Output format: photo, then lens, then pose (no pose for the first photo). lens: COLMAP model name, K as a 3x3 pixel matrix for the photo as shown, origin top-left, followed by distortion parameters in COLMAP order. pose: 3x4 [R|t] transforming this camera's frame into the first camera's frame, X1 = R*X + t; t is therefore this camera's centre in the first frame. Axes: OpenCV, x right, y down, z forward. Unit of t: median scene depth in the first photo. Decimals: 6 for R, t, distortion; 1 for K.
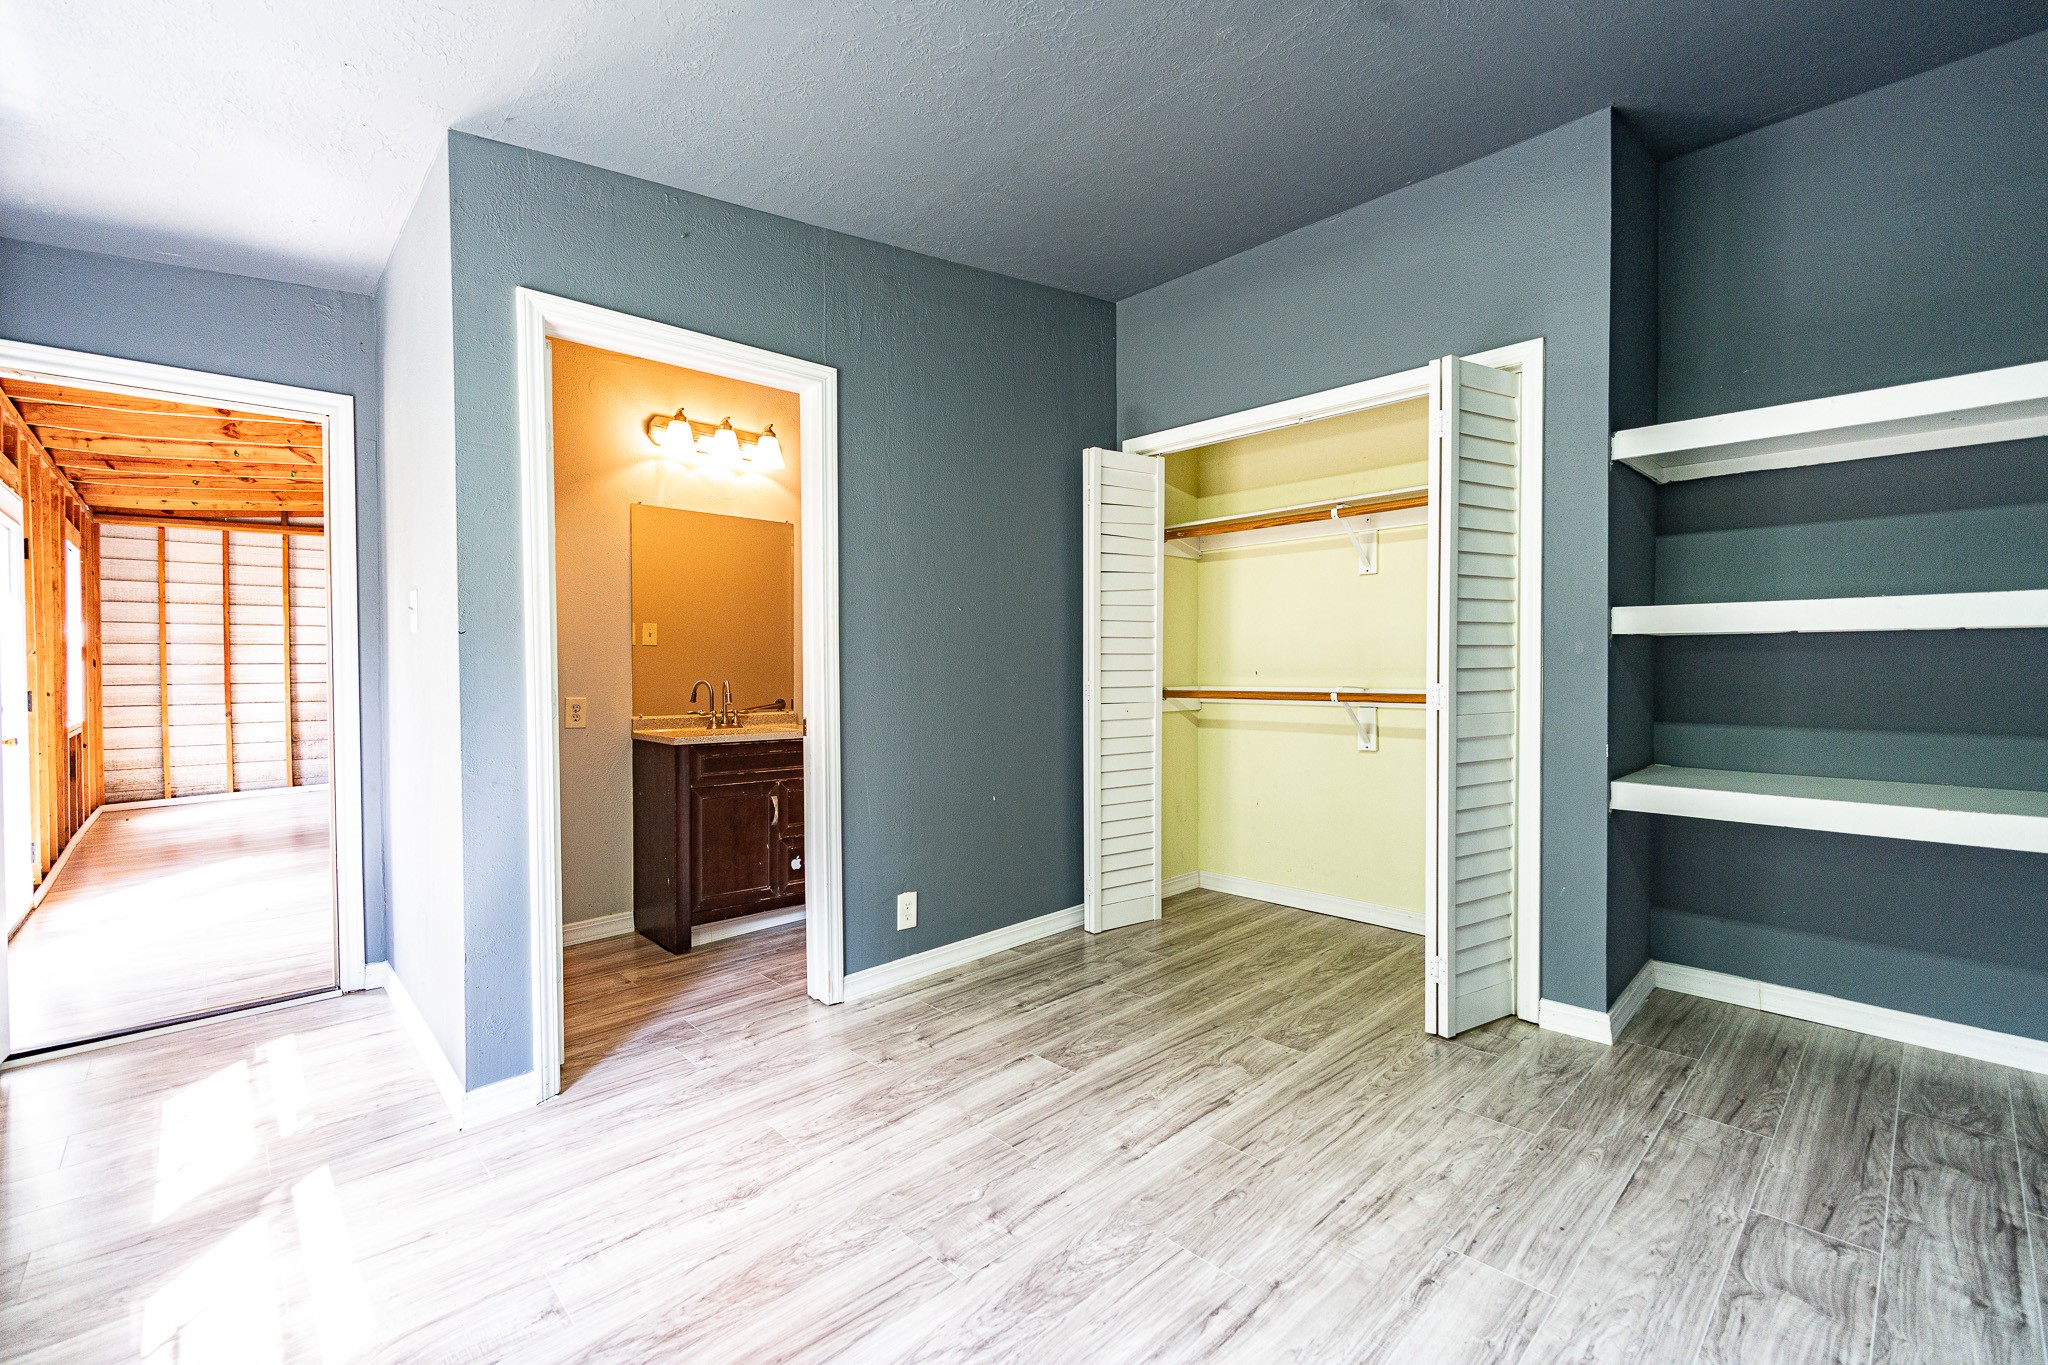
lens RADIAL K [[864.8, 0, 1016.2], [0, 864.8, 687.5], [0, 0, 1]] dist [-0.015575, 0.004054]
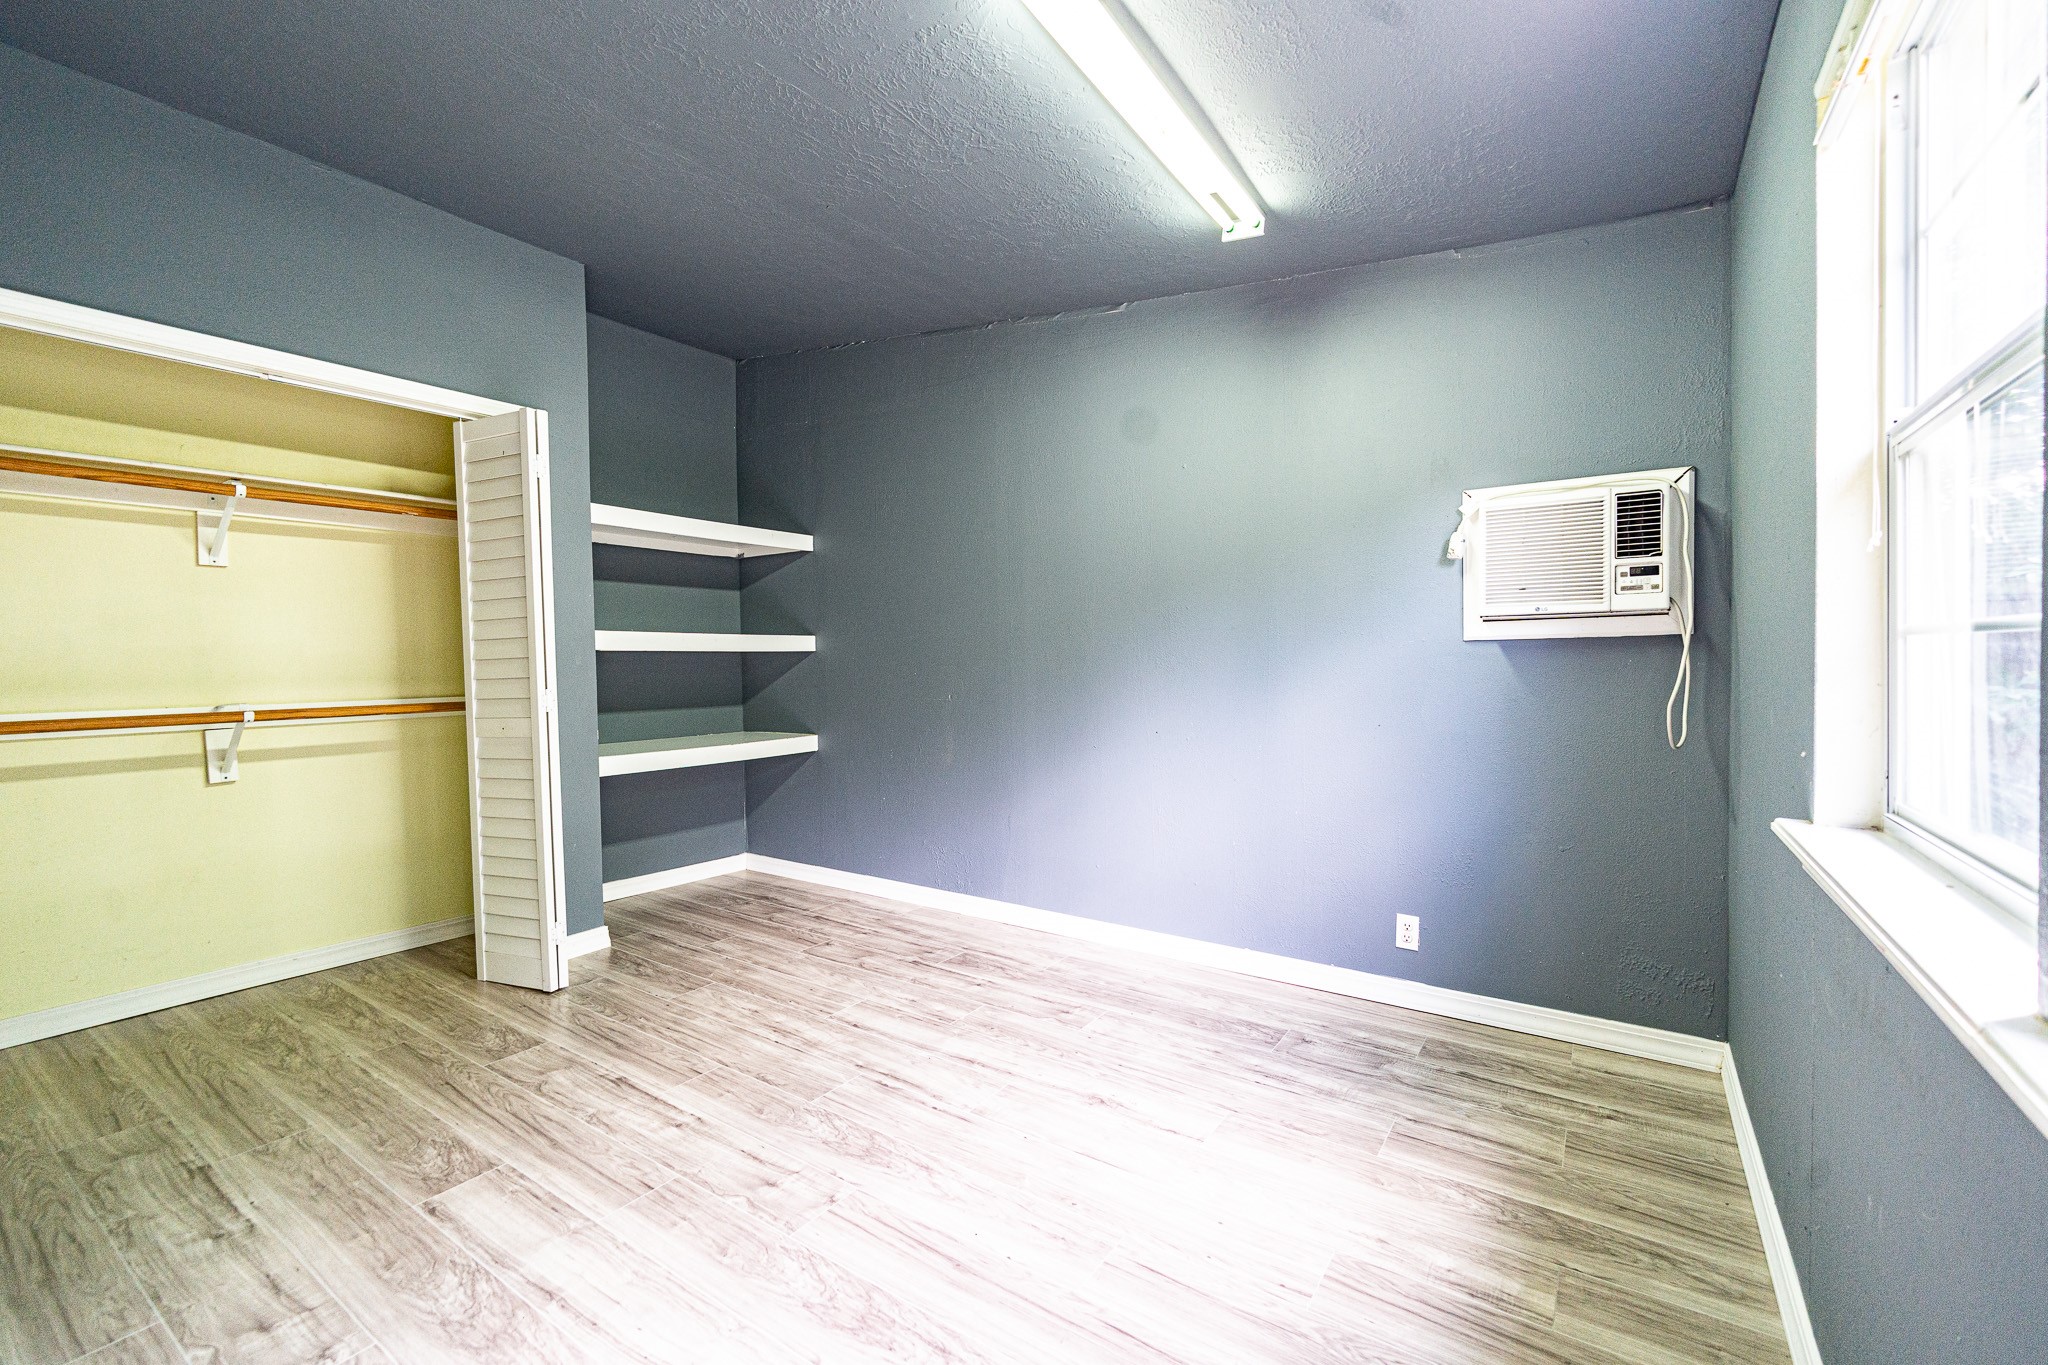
lens RADIAL K [[864.8, 0, 1016.2], [0, 864.8, 687.5], [0, 0, 1]] dist [-0.015575, 0.004054]
pose [[-0.214946, -0.020834, 0.976404, -0.735530], [0.041008, 0.998698, 0.030337, -0.014019], [-0.975765, 0.046562, -0.213812, 0.593743]]
